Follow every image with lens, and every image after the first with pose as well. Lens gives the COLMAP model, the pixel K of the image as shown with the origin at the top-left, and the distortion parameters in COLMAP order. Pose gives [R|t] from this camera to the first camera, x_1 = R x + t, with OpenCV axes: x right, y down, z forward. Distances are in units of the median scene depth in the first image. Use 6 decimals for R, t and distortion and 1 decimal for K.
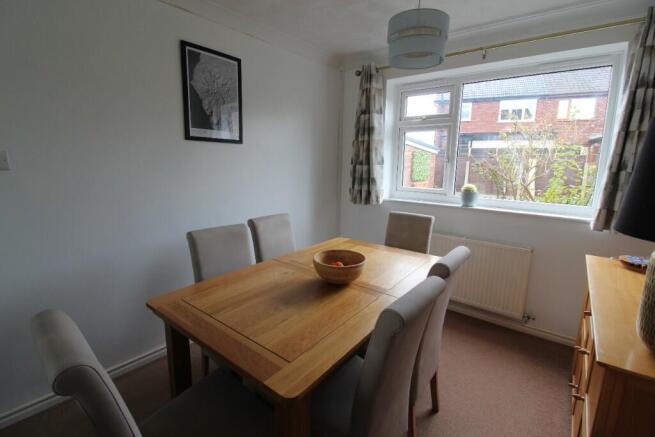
lens RADIAL K [[324.4, 0, 331.1], [0, 324.4, 219.8], [0, 0, 1]] dist [-0.013171, -0.000448]
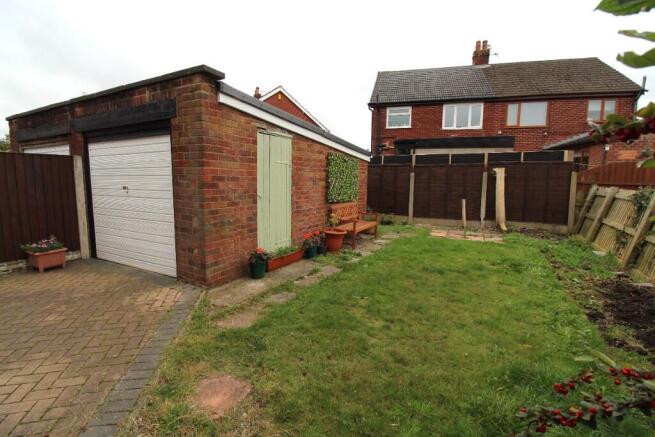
lens RADIAL K [[324.4, 0, 323.9], [0, 324.4, 217.6], [0, 0, 1]] dist [-0.013171, -0.000448]
pose [[0.989847, -0.025043, 0.139913, 0.112535], [0.033972, 0.997510, -0.061799, -0.039338], [-0.138017, 0.065924, 0.988233, 0.290840]]
